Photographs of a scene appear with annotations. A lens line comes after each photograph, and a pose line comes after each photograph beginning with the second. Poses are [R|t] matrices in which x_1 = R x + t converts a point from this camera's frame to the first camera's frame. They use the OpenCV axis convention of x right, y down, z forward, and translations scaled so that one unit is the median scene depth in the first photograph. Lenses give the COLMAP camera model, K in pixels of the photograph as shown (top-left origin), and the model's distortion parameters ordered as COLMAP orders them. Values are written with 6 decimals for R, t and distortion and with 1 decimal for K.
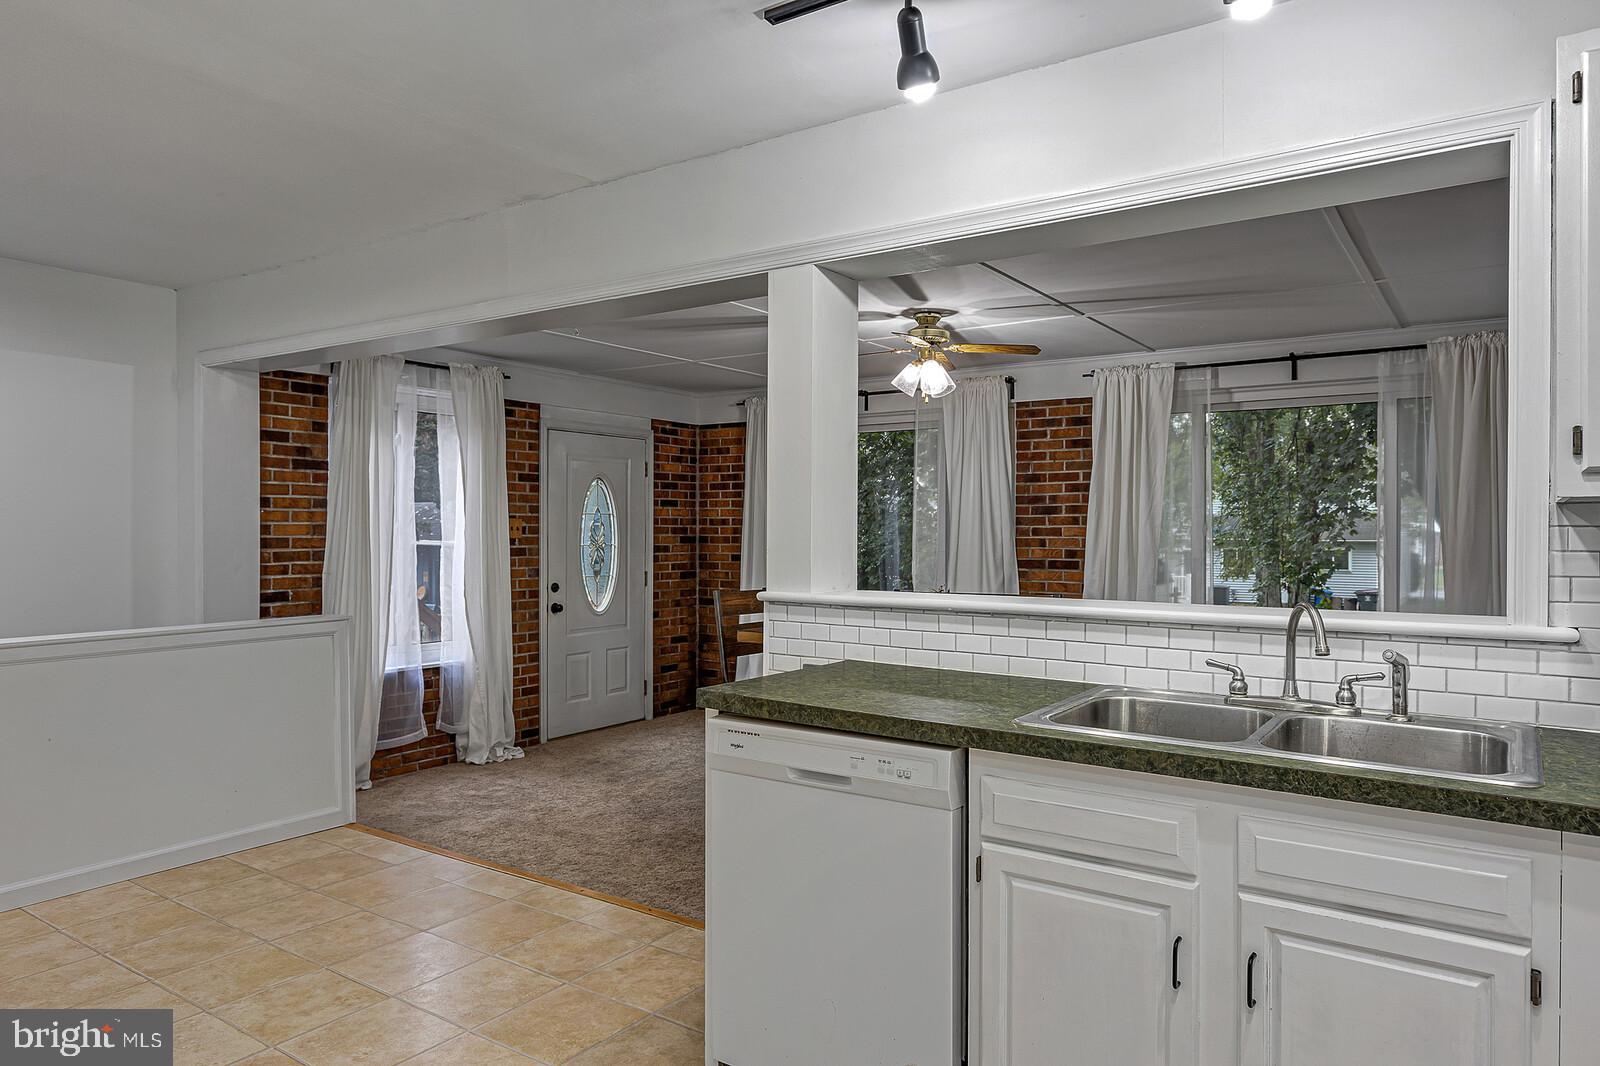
lens RADIAL K [[1023.0, 0, 809.6], [0, 1023.0, 535.9], [0, 0, 1]] dist [0.005117, -0.000665]
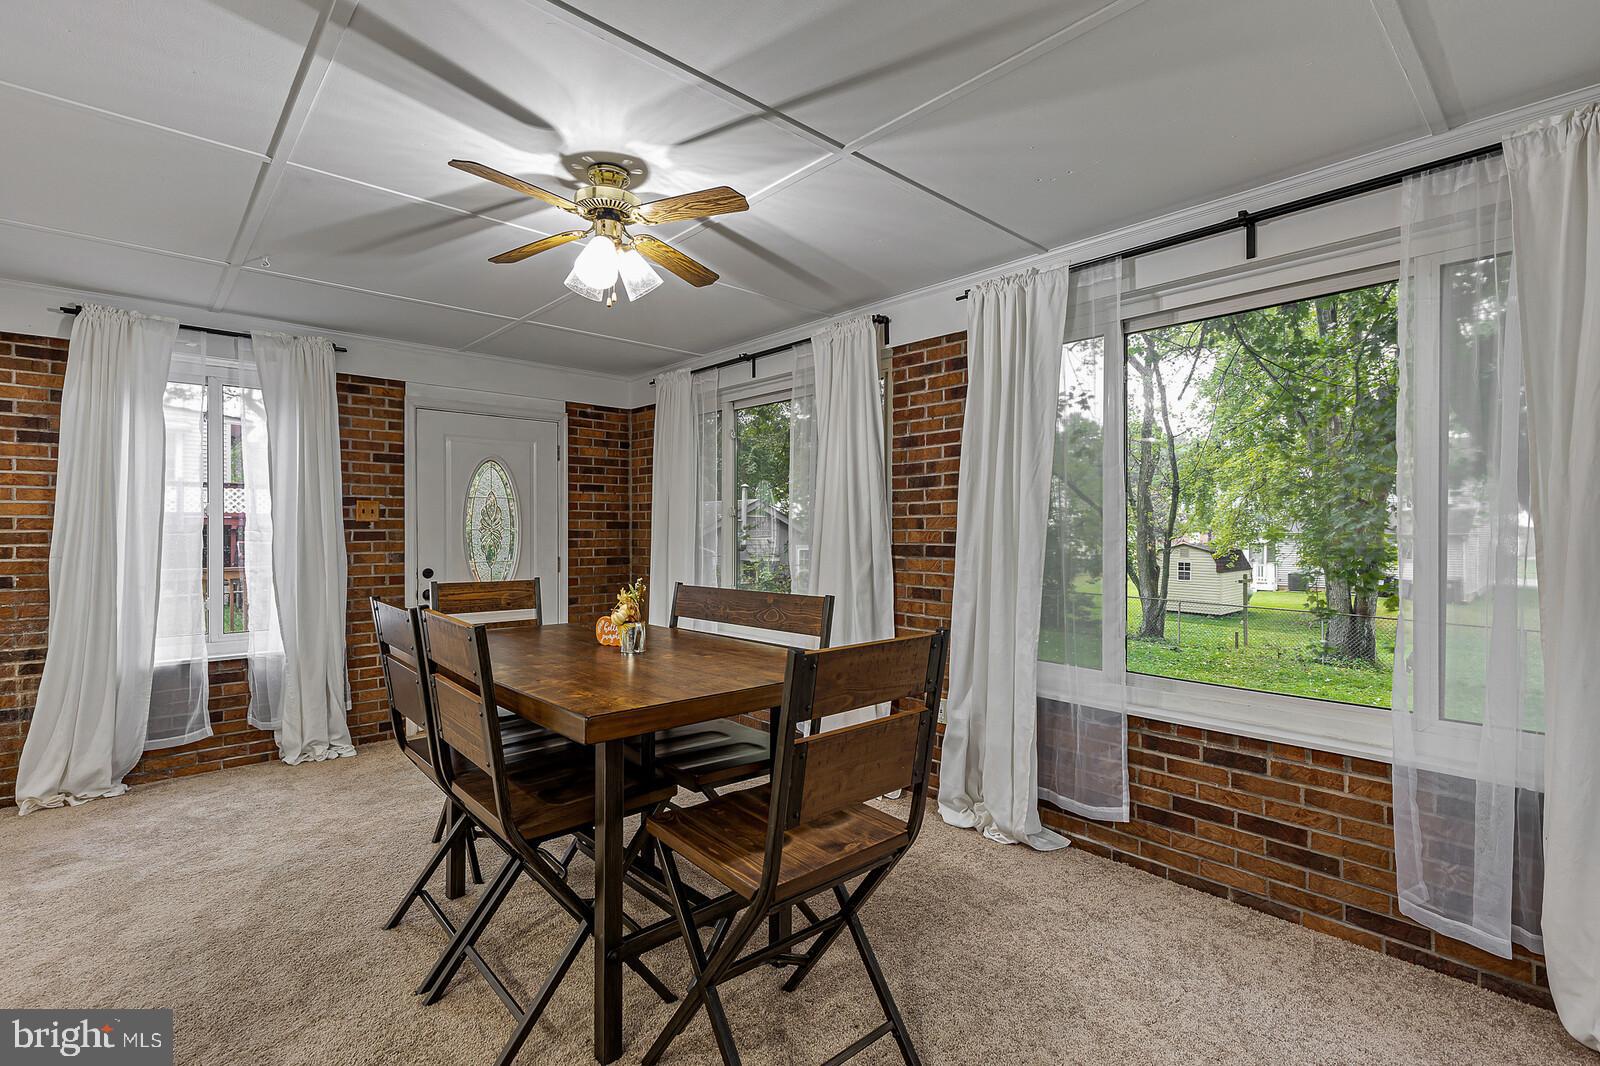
lens RADIAL K [[739.6, 0, 799.9], [0, 739.6, 535.4], [0, 0, 1]] dist [0.012518, -0.000408]
pose [[0.975001, -0.001016, -0.222196, 0.264535], [0.002119, 0.999987, 0.004725, 0.013095], [0.222188, -0.005078, 0.974991, 0.427131]]
